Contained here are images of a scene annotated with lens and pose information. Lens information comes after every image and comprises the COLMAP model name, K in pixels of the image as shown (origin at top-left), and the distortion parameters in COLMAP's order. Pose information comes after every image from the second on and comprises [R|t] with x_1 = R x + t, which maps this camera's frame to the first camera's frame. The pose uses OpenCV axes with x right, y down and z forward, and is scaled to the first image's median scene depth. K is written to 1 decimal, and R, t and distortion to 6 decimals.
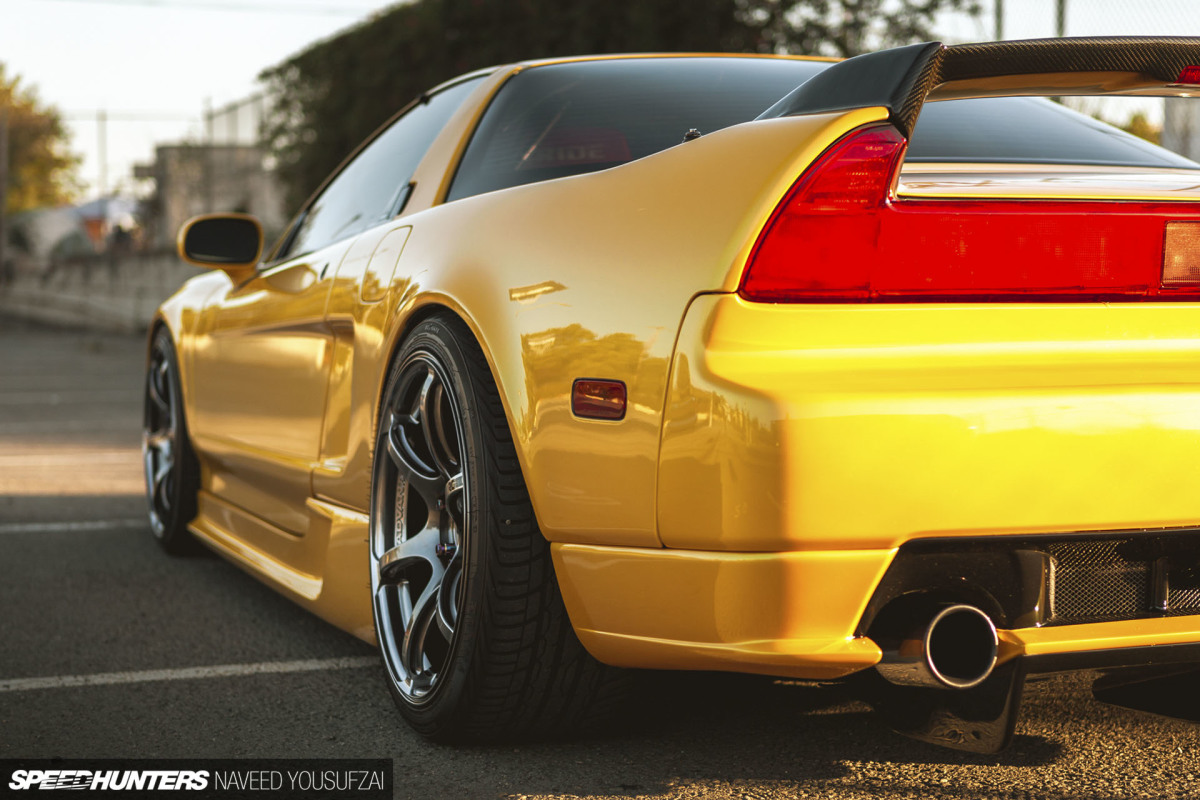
lens RADIAL K [[2125.2, 0, 599.7], [0, 2125.2, 399.0], [0, 0, 1]] dist [-0.024321, 0.000000]
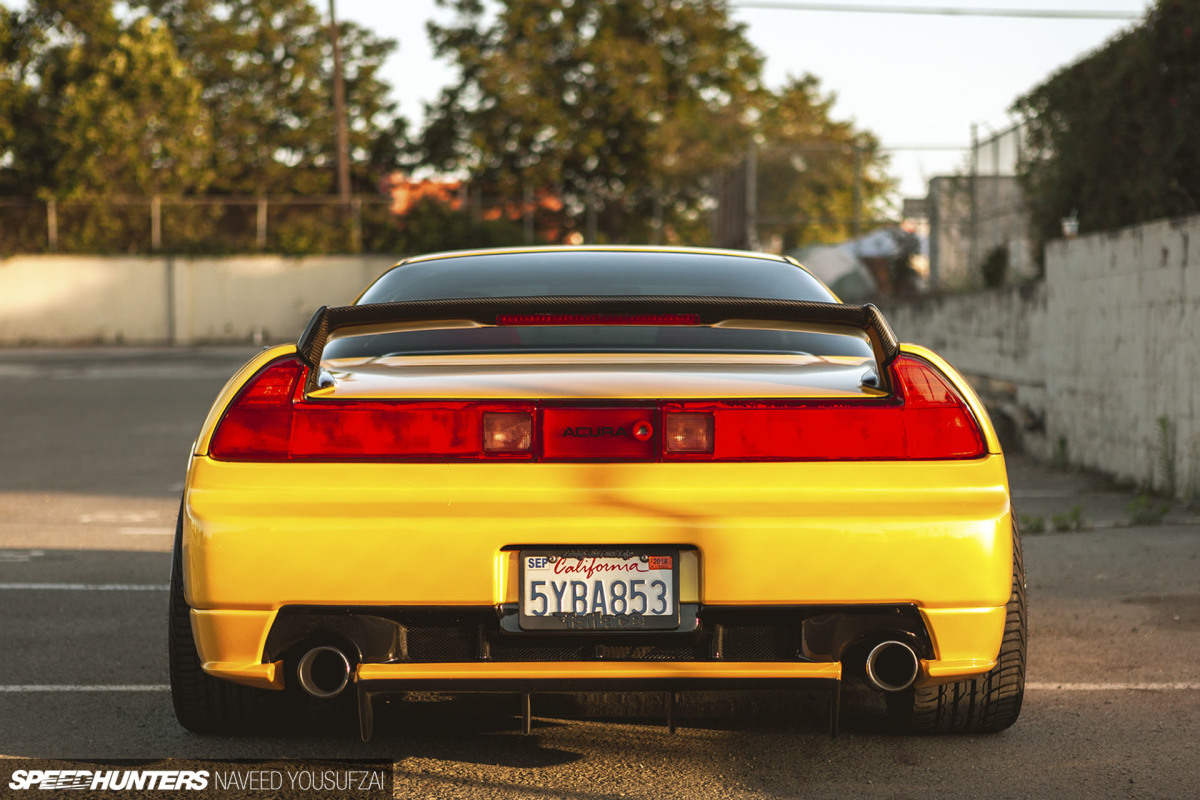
lens RADIAL K [[2396.0, 0, 600.3], [0, 2396.0, 400.5], [0, 0, 1]] dist [-0.012003, 0.000000]
pose [[0.944435, 0.010246, -0.328539, 0.951060], [-0.019069, 0.999539, -0.023645, -0.052864], [0.328145, 0.028596, 0.944194, -0.674689]]
